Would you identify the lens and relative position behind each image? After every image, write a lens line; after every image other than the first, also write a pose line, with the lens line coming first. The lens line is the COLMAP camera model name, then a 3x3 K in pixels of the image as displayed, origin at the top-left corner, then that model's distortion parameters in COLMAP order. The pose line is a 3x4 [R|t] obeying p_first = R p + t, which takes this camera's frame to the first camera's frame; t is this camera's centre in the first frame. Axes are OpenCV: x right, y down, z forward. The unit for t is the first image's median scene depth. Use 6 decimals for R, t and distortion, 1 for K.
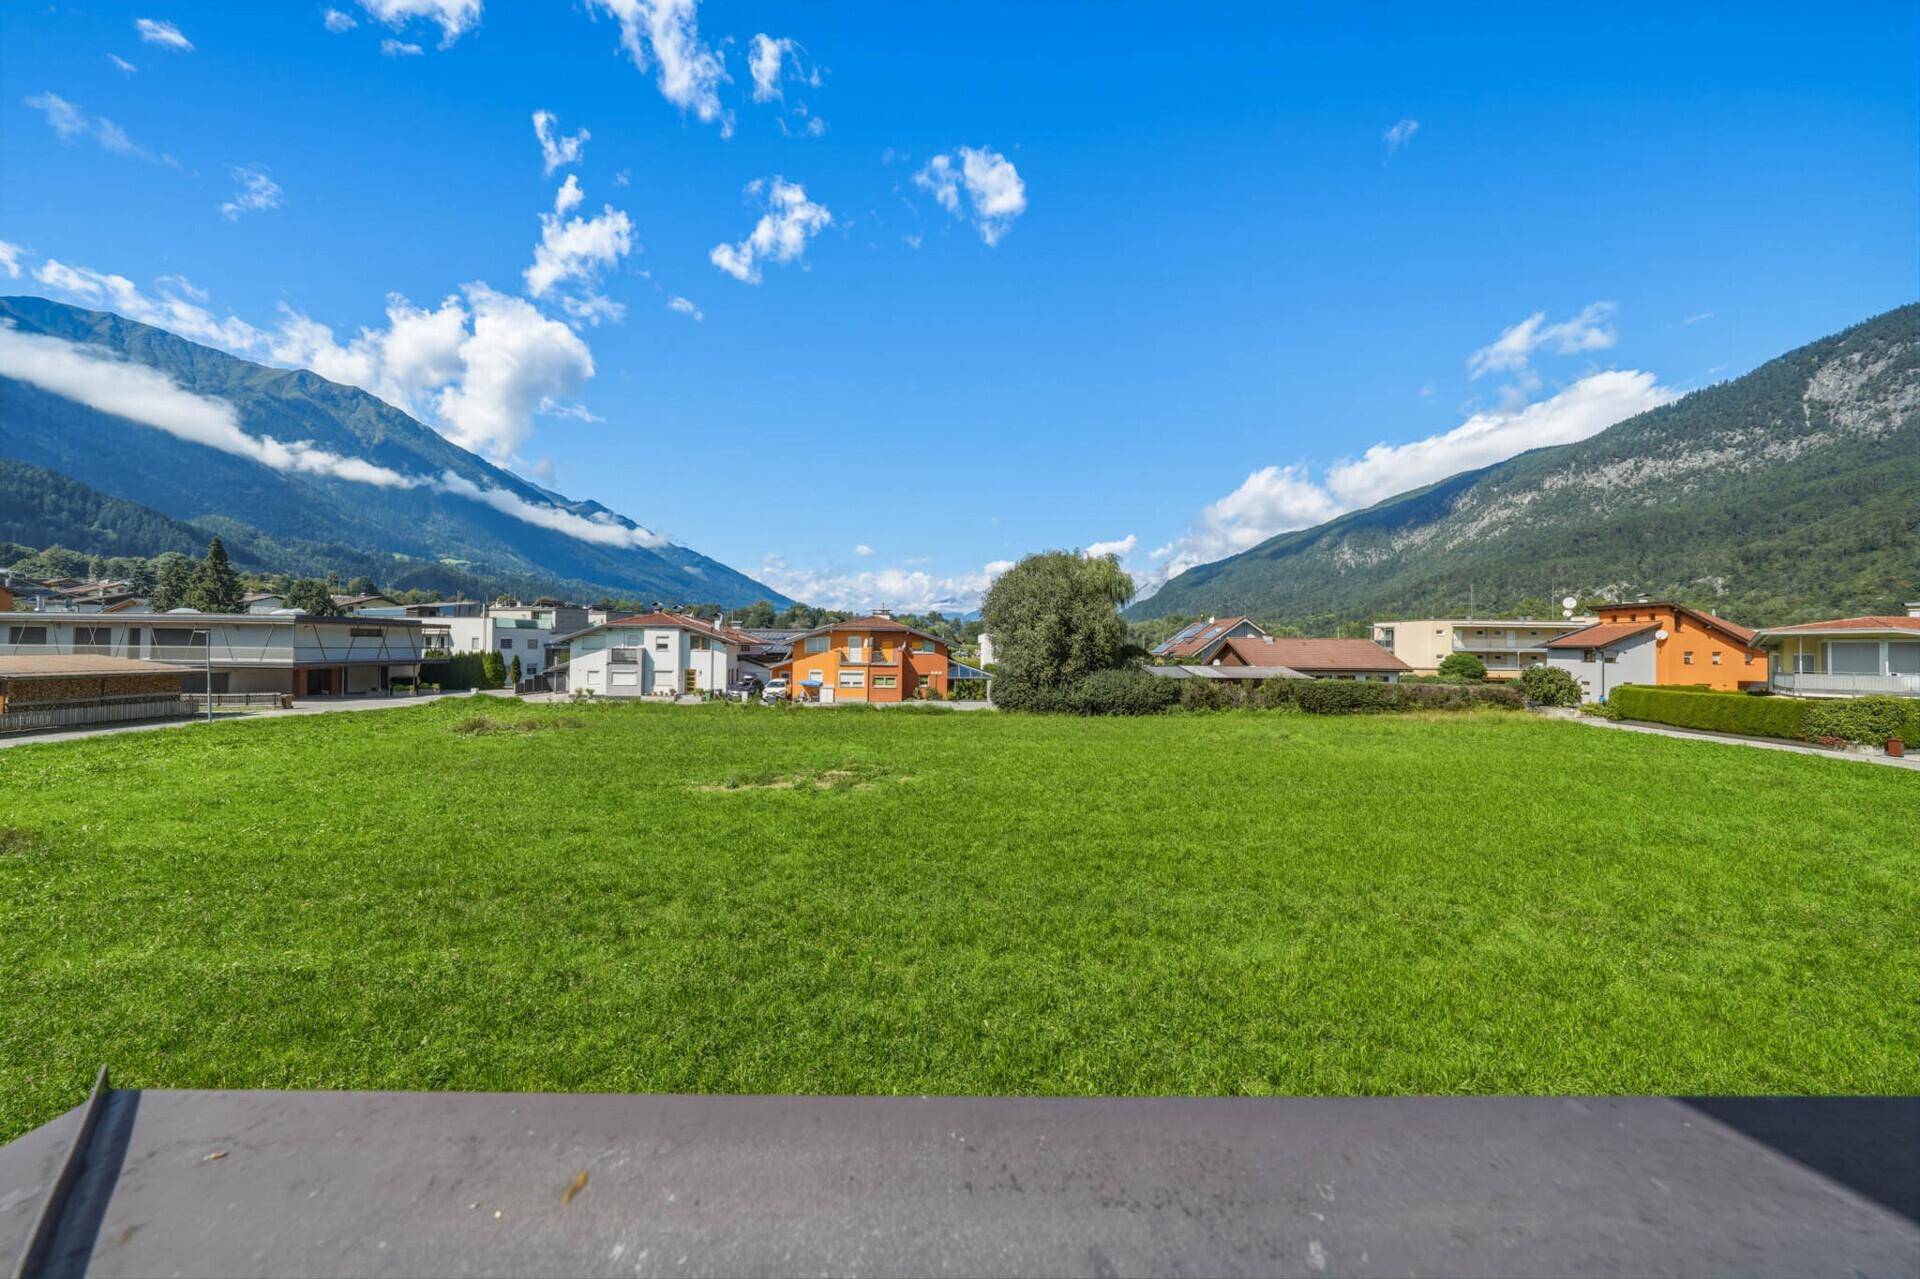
lens RADIAL K [[655.4, 0, 960.7], [0, 655.4, 626.8], [0, 0, 1]] dist [0.001931, 0.000406]
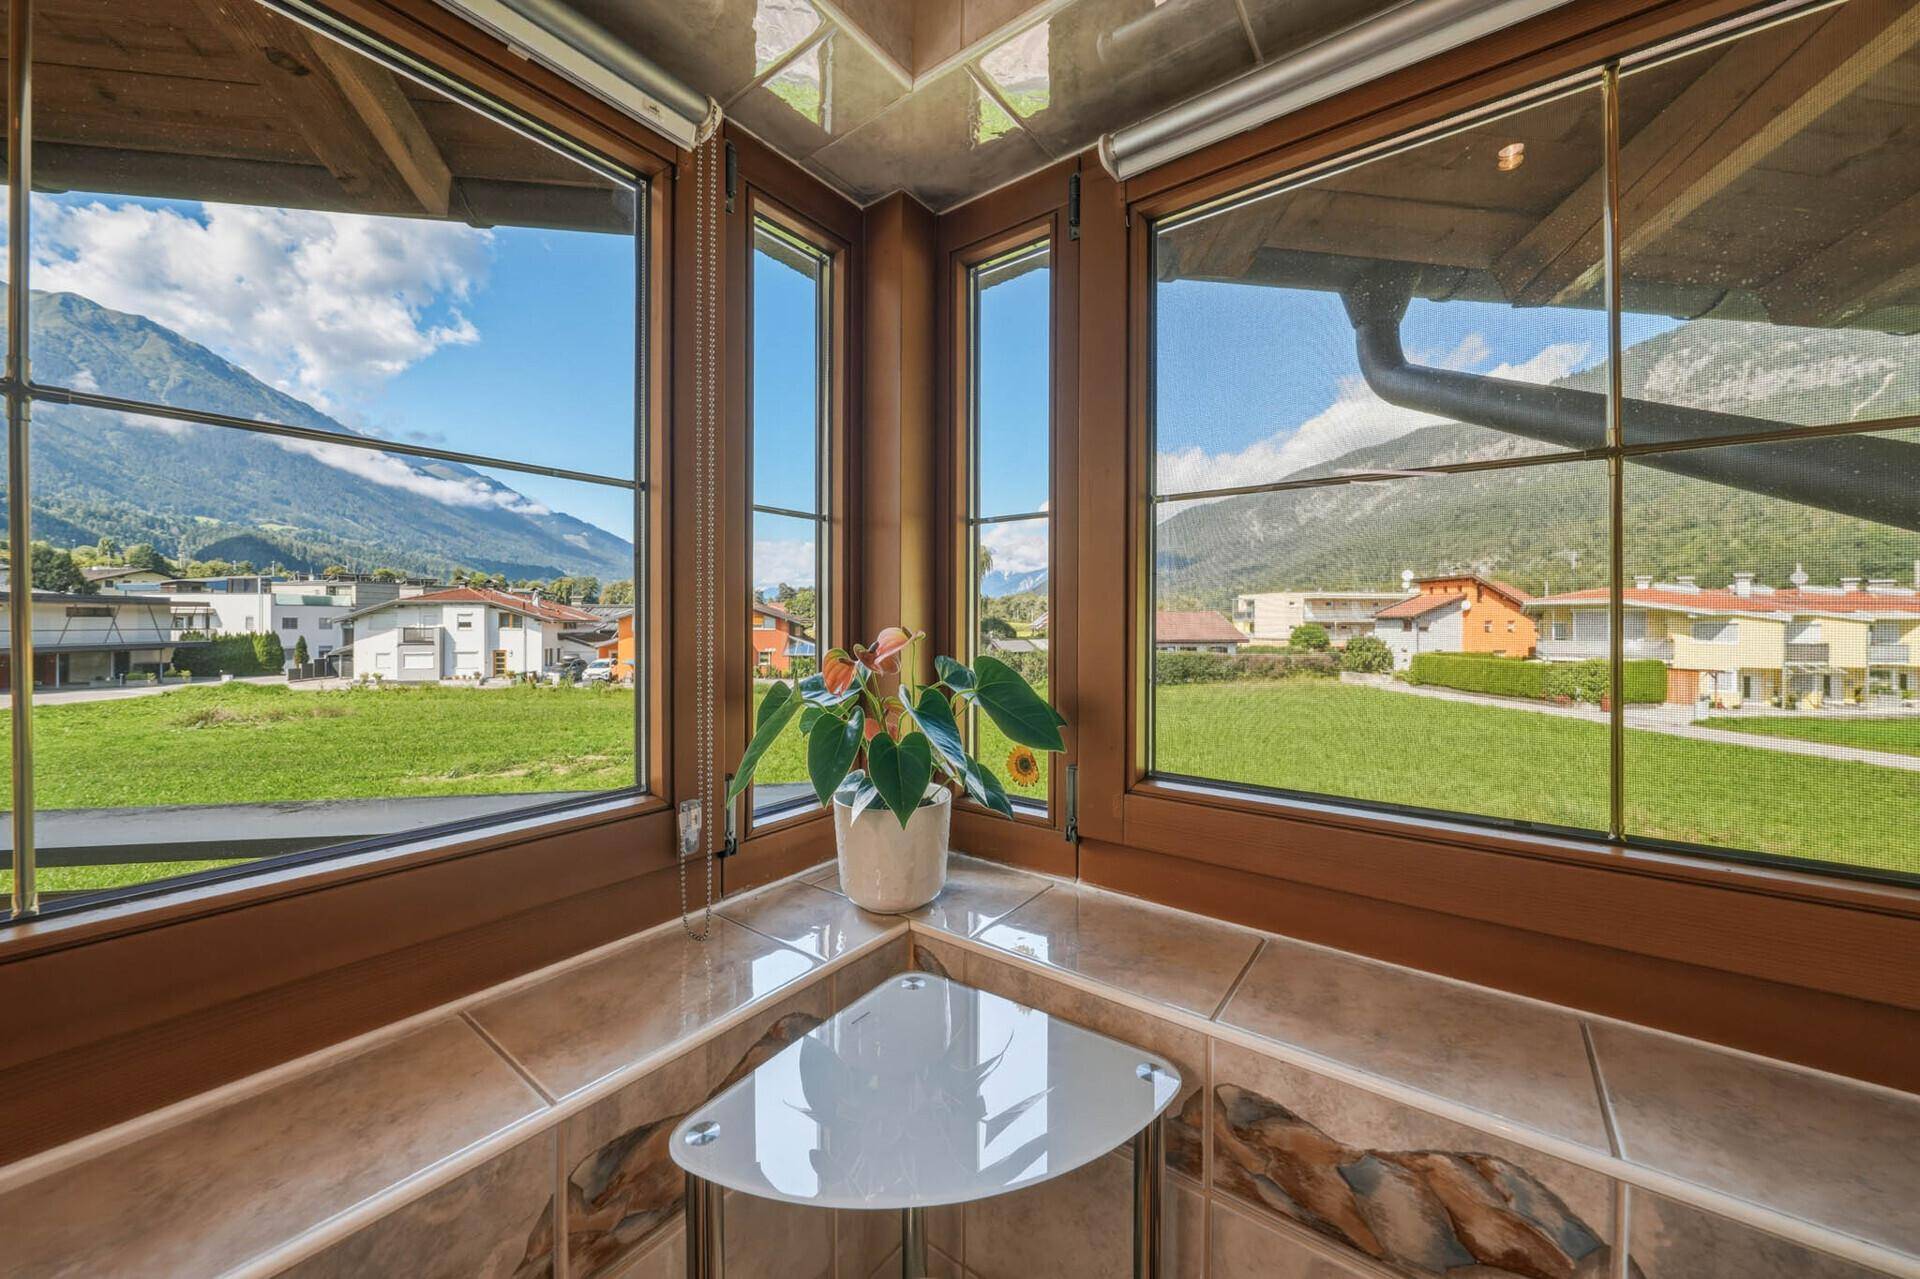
lens RADIAL K [[687.2, 0, 960.3], [0, 687.2, 613.2], [0, 0, 1]] dist [-0.000262, 0.000006]
pose [[0.992297, -0.007442, 0.123661, 0.098078], [0.005094, 0.999801, 0.019289, -0.000904], [-0.123780, -0.018511, 0.992137, -0.020341]]
